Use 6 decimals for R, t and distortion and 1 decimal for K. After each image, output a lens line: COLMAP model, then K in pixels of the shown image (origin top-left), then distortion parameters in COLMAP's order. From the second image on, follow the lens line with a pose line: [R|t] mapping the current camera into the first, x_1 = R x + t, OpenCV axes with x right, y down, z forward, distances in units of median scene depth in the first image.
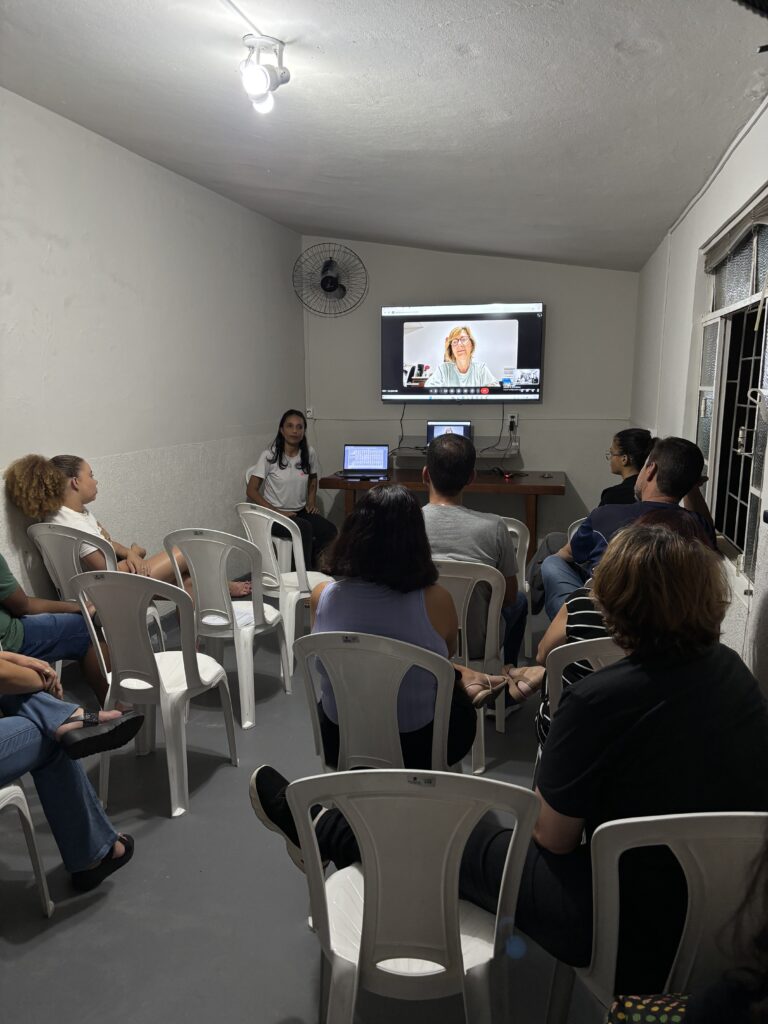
lens RADIAL K [[764.4, 0, 381.7], [0, 764.4, 516.3], [0, 0, 1]] dist [0.055568, -0.067068]
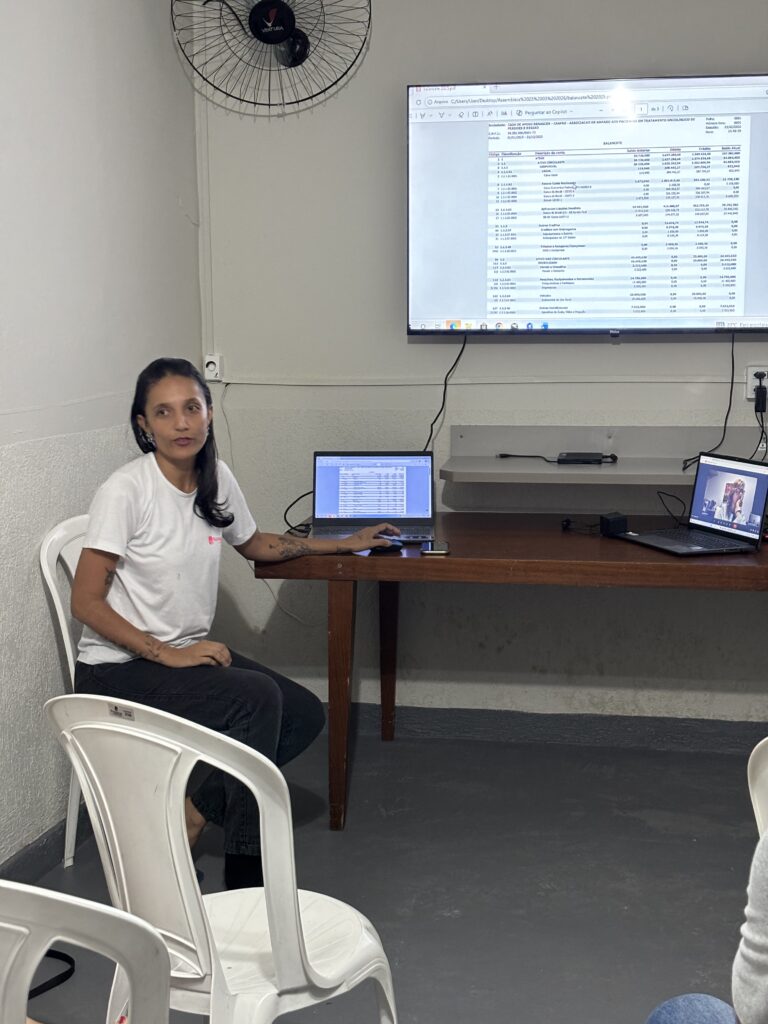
lens RADIAL K [[1525.1, 0, 365.7], [0, 1525.1, 513.7], [0, 0, 1]] dist [0.099792, 0.000000]
pose [[0.998645, -0.010786, 0.050902, -0.110796], [0.012470, 0.999381, -0.032881, -0.070753], [-0.050516, 0.033471, 0.998162, 0.463336]]
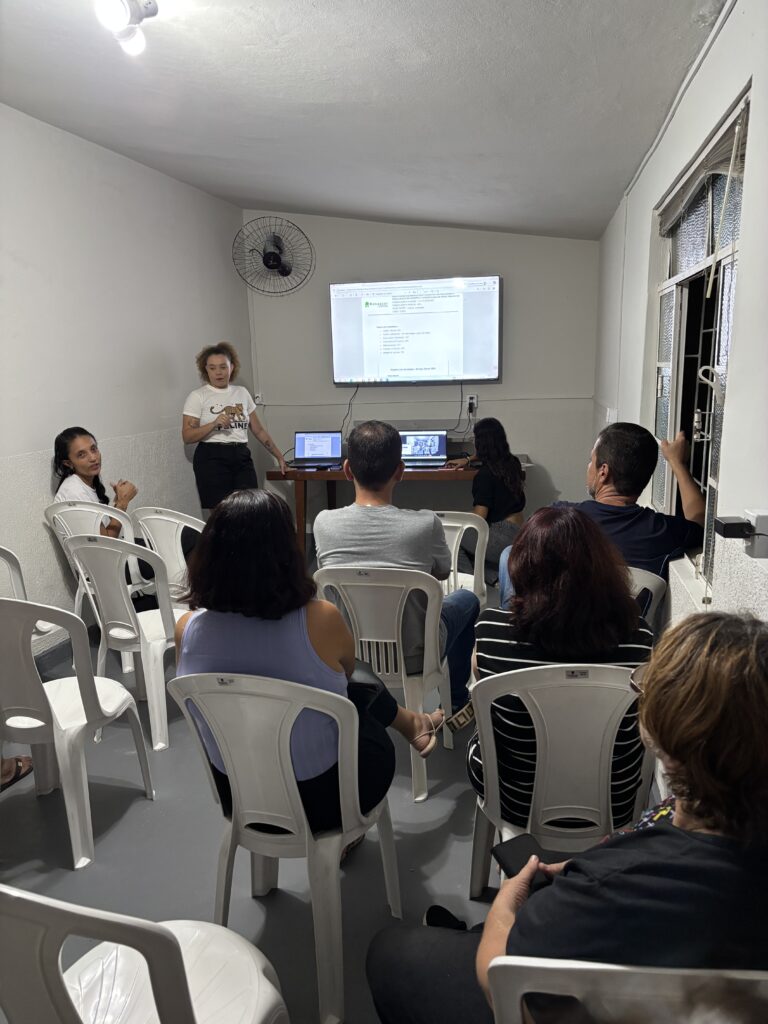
lens RADIAL K [[764.4, 0, 383.9], [0, 764.4, 516.5], [0, 0, 1]] dist [0.055568, -0.067068]
pose [[0.999184, -0.030684, 0.026261, 0.059079], [0.030030, 0.999238, 0.024938, -0.018351], [-0.027006, -0.024129, 0.999344, 0.092528]]
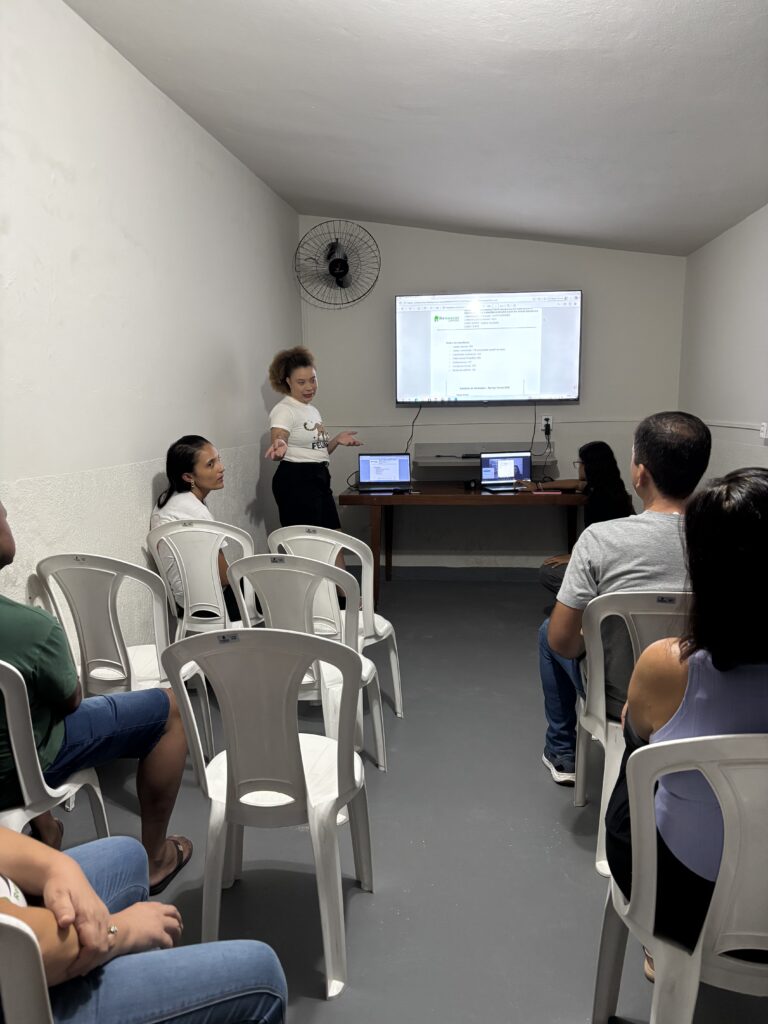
lens RADIAL K [[764.4, 0, 377.0], [0, 764.4, 517.3], [0, 0, 1]] dist [0.055568, -0.067068]
pose [[0.994017, -0.026398, 0.105983, -0.217443], [0.029268, 0.999243, -0.025616, -0.000231], [-0.105227, 0.028564, 0.994038, 0.256594]]
